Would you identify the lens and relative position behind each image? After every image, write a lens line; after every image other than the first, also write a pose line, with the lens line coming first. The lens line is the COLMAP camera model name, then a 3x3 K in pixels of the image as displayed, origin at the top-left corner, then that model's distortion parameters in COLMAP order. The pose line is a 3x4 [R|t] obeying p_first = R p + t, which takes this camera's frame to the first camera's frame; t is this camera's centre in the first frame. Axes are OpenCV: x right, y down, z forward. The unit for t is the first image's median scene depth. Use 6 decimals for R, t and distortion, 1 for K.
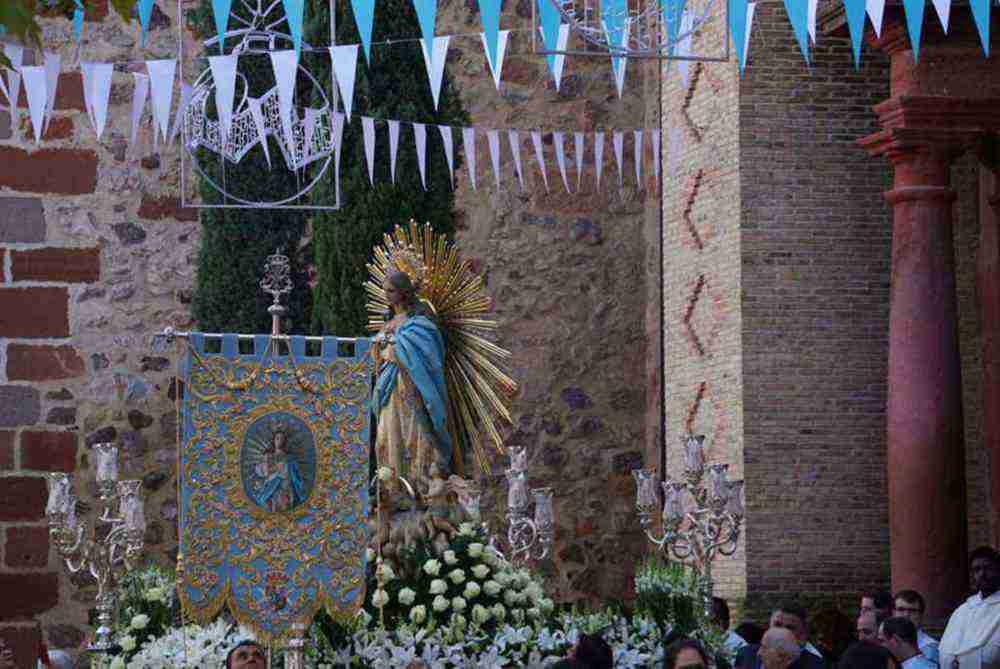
lens RADIAL K [[3519.3, 0, 500.0], [0, 3519.3, 334.5], [0, 0, 1]] dist [0.689768, 0.123395]
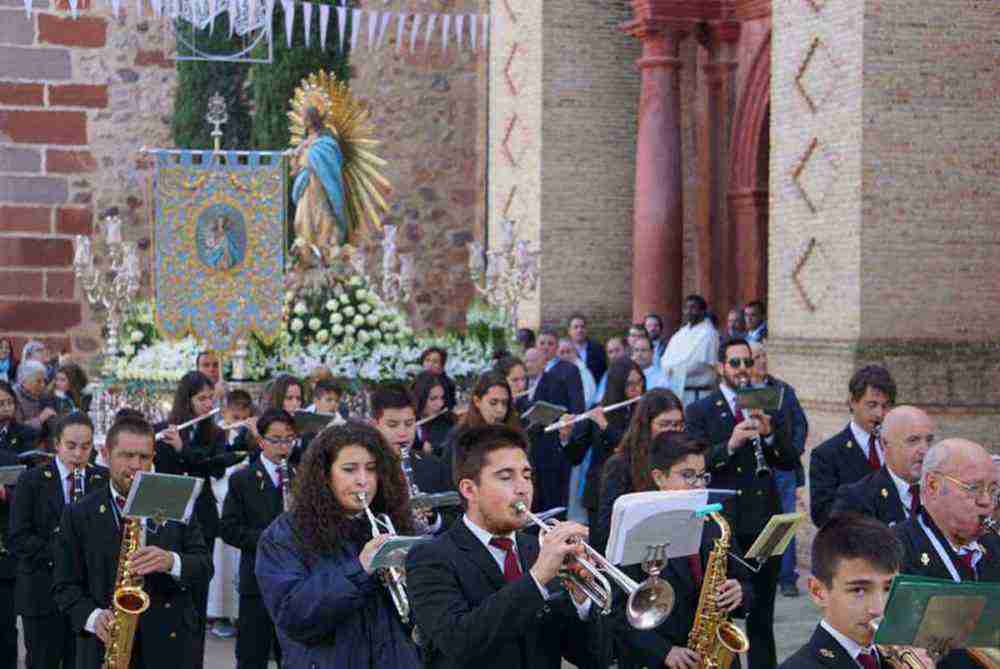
lens RADIAL K [[3519.3, 0, 500.0], [0, 3519.3, 334.5], [0, 0, 1]] dist [0.689768, 0.123395]
pose [[0.997399, 0.015355, 0.070422, -0.053105], [-0.018590, 0.998790, 0.045521, 0.008939], [-0.069638, -0.046712, 0.996478, -0.493914]]
